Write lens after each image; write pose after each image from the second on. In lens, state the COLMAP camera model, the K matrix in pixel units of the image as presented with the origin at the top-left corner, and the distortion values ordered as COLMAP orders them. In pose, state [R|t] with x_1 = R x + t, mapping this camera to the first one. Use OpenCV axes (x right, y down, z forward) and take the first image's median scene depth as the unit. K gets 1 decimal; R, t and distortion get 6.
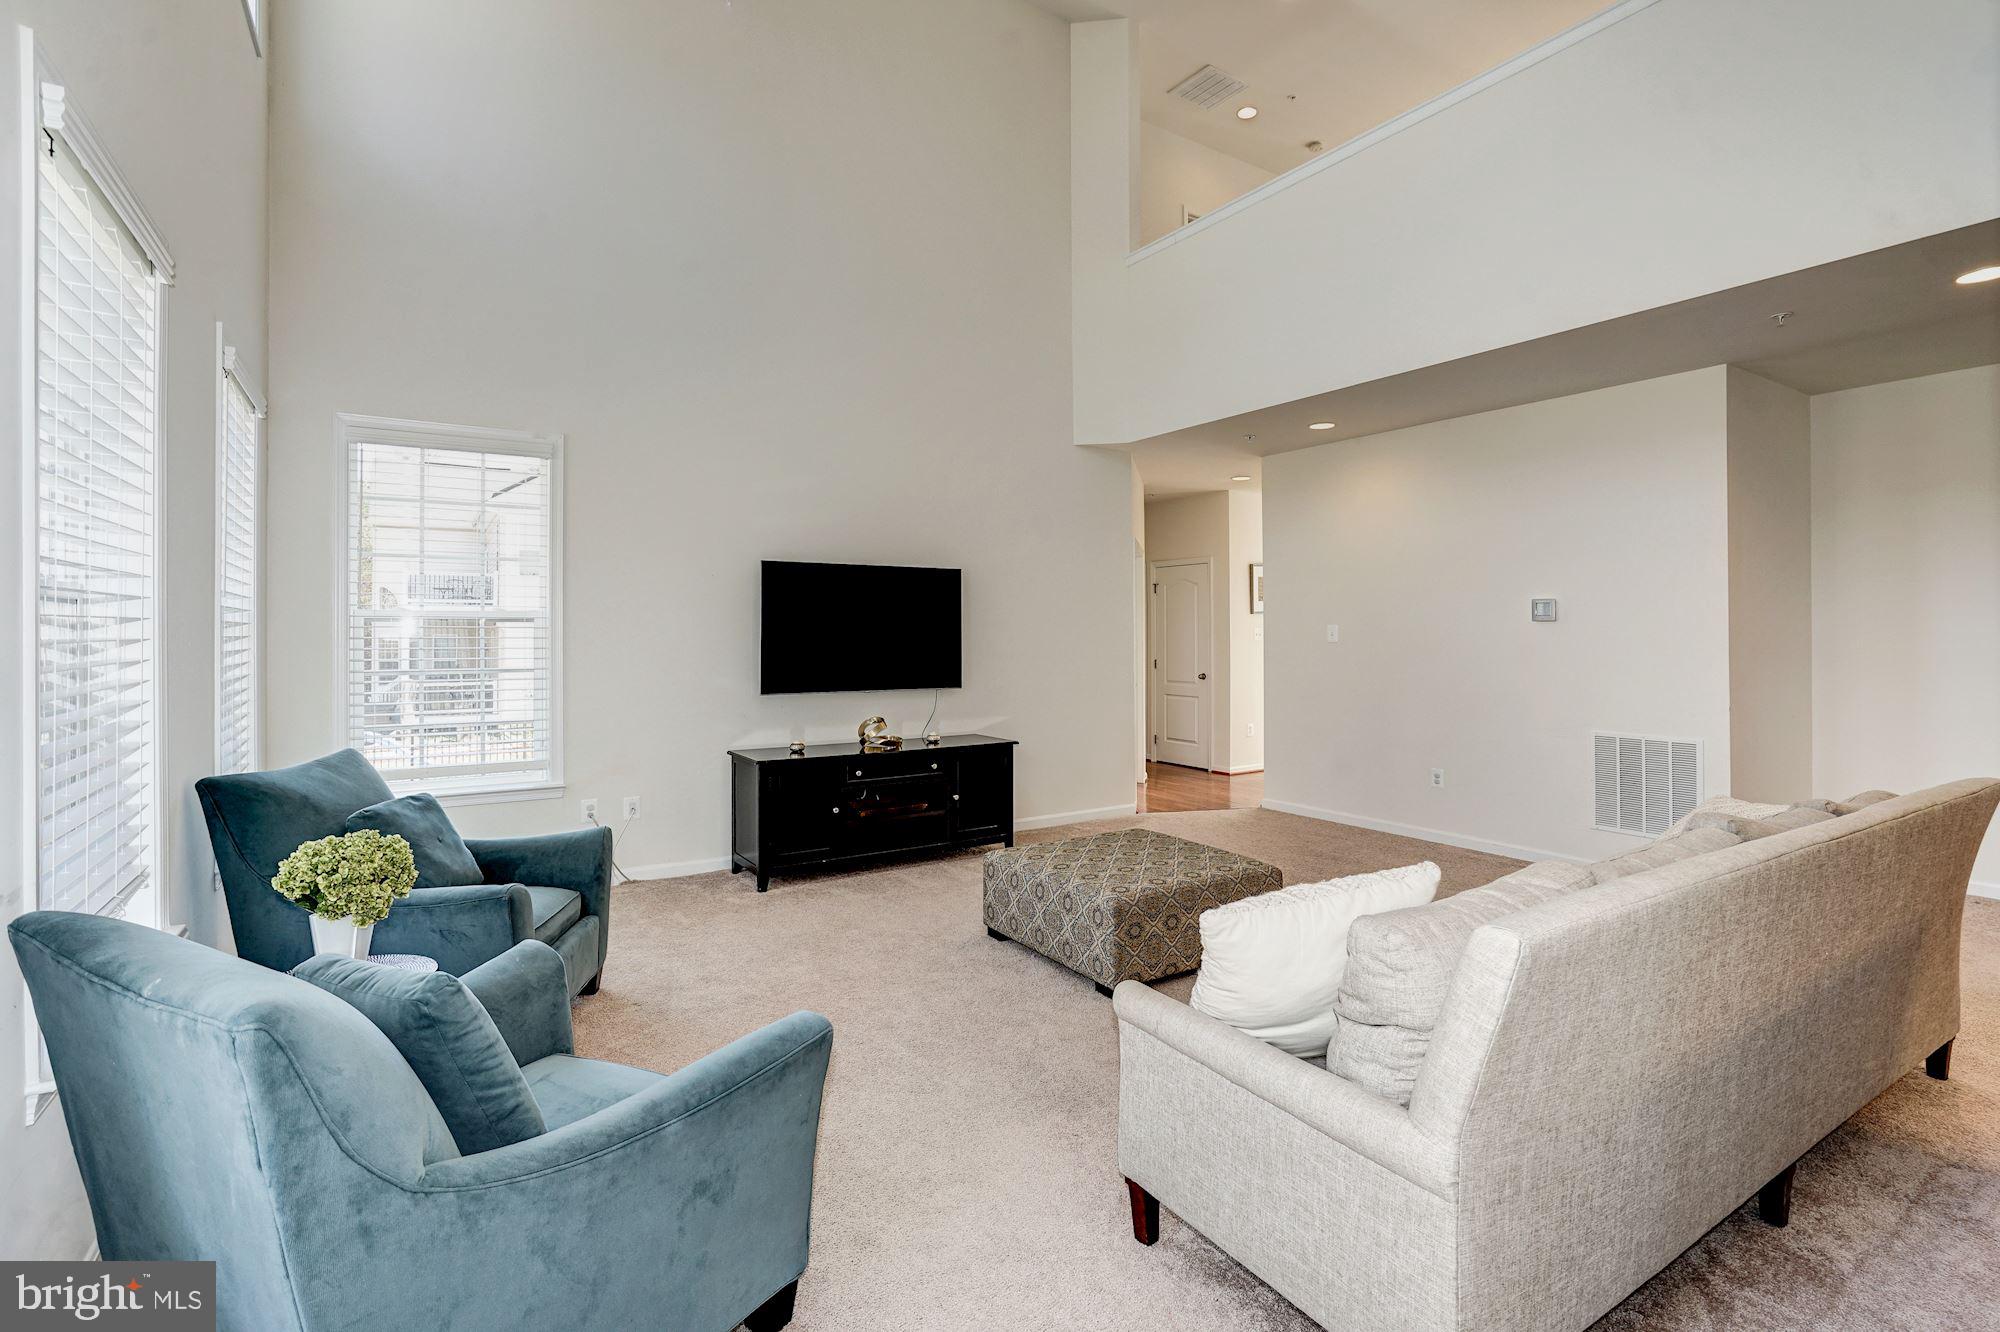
lens RADIAL K [[921.0, 0, 996.3], [0, 921.0, 647.1], [0, 0, 1]] dist [-0.044898, 0.023849]
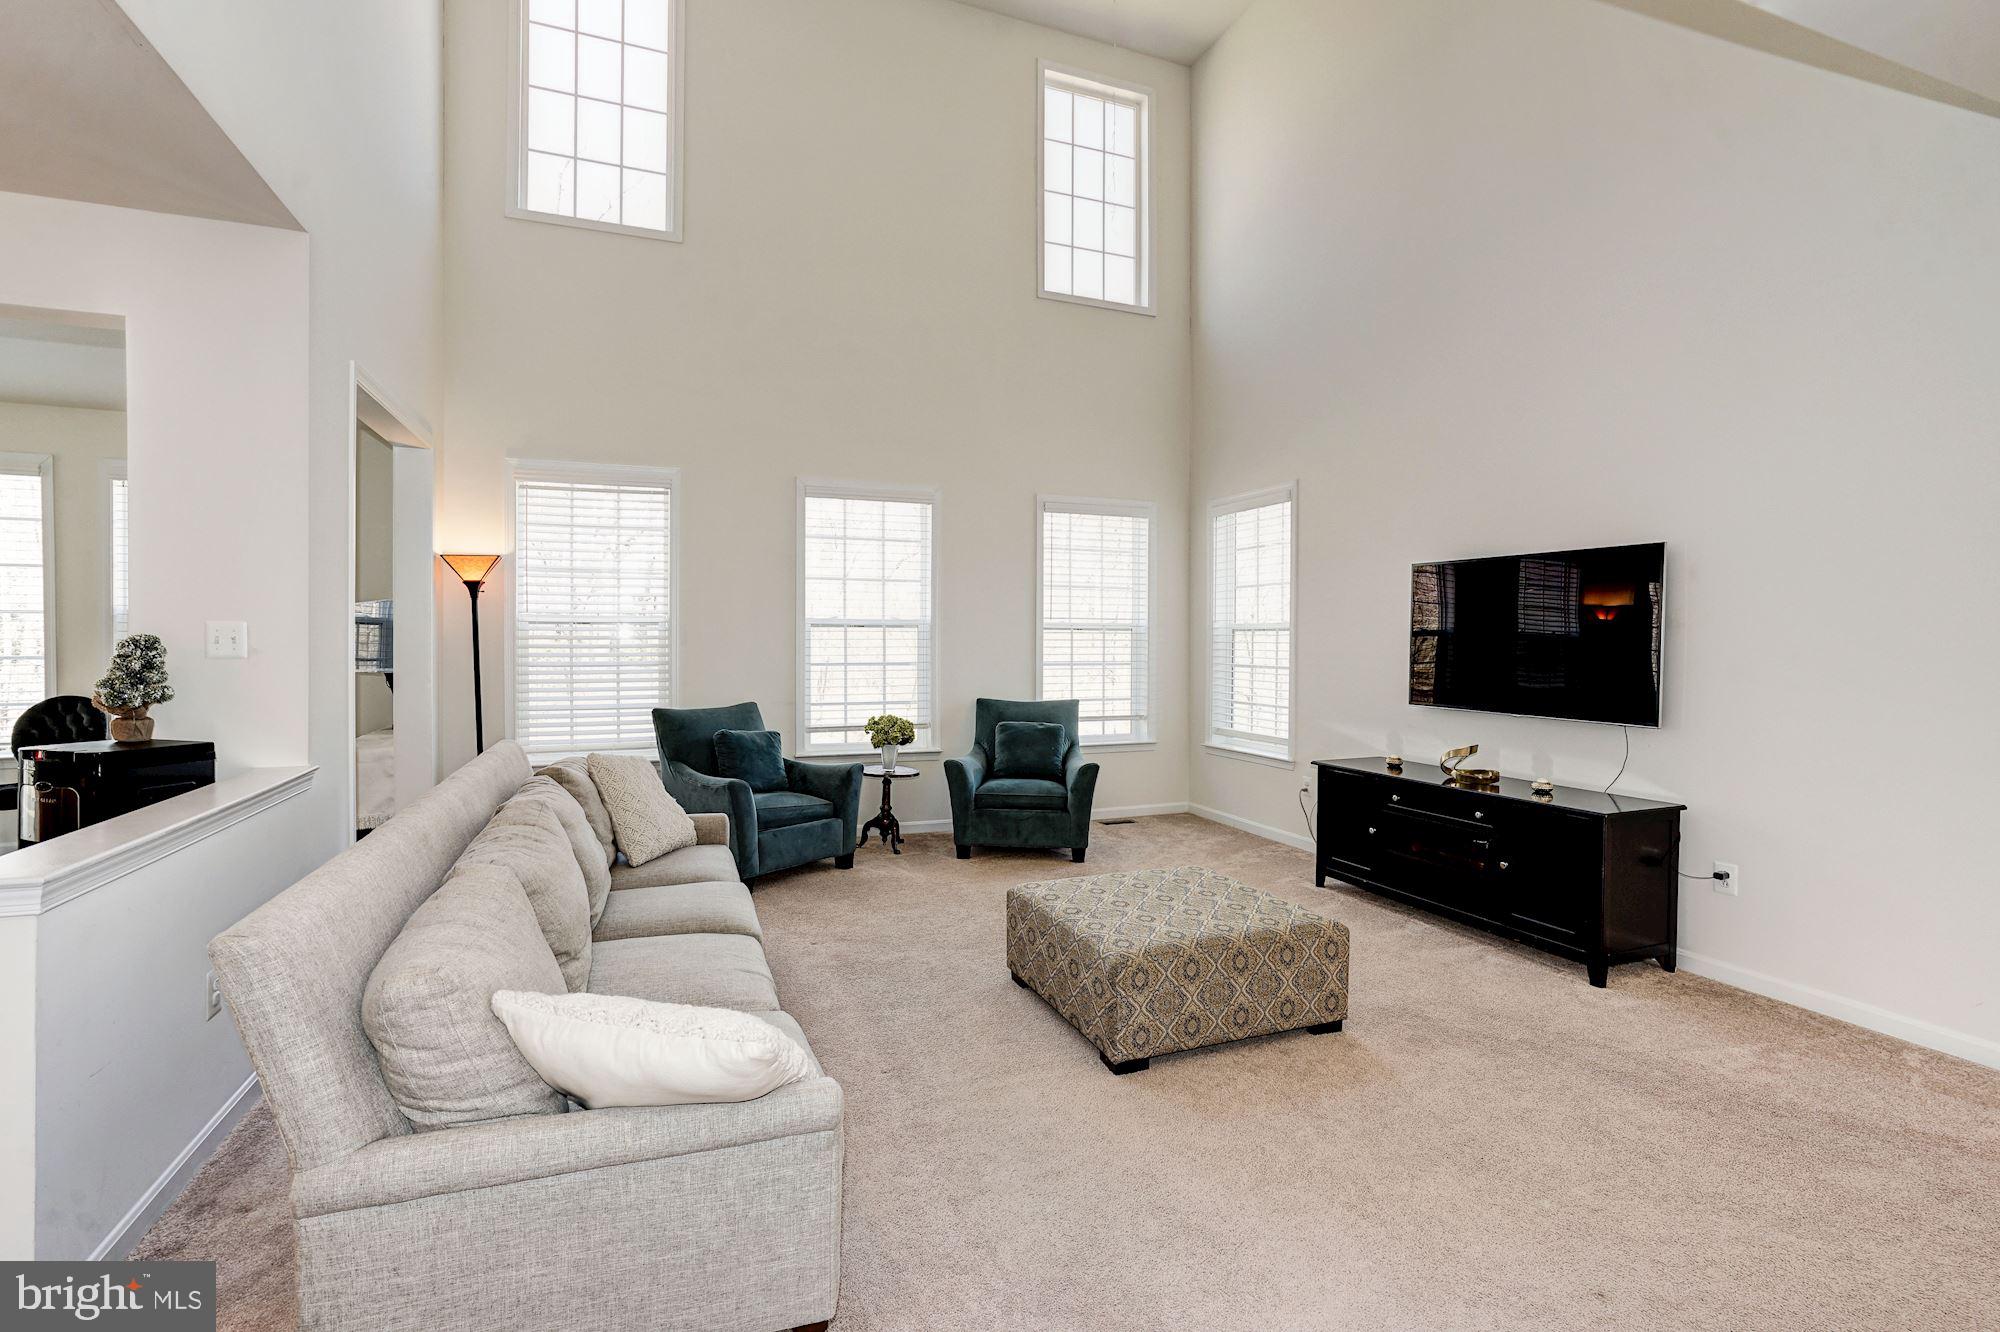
lens RADIAL K [[919.2, 0, 994.5], [0, 919.2, 659.0], [0, 0, 1]] dist [-0.072429, 0.050550]
pose [[-0.184800, 0.018116, -0.982609, 0.738513], [-0.019730, 0.999560, 0.022139, -0.007716], [0.982578, 0.023478, -0.184361, 0.737663]]
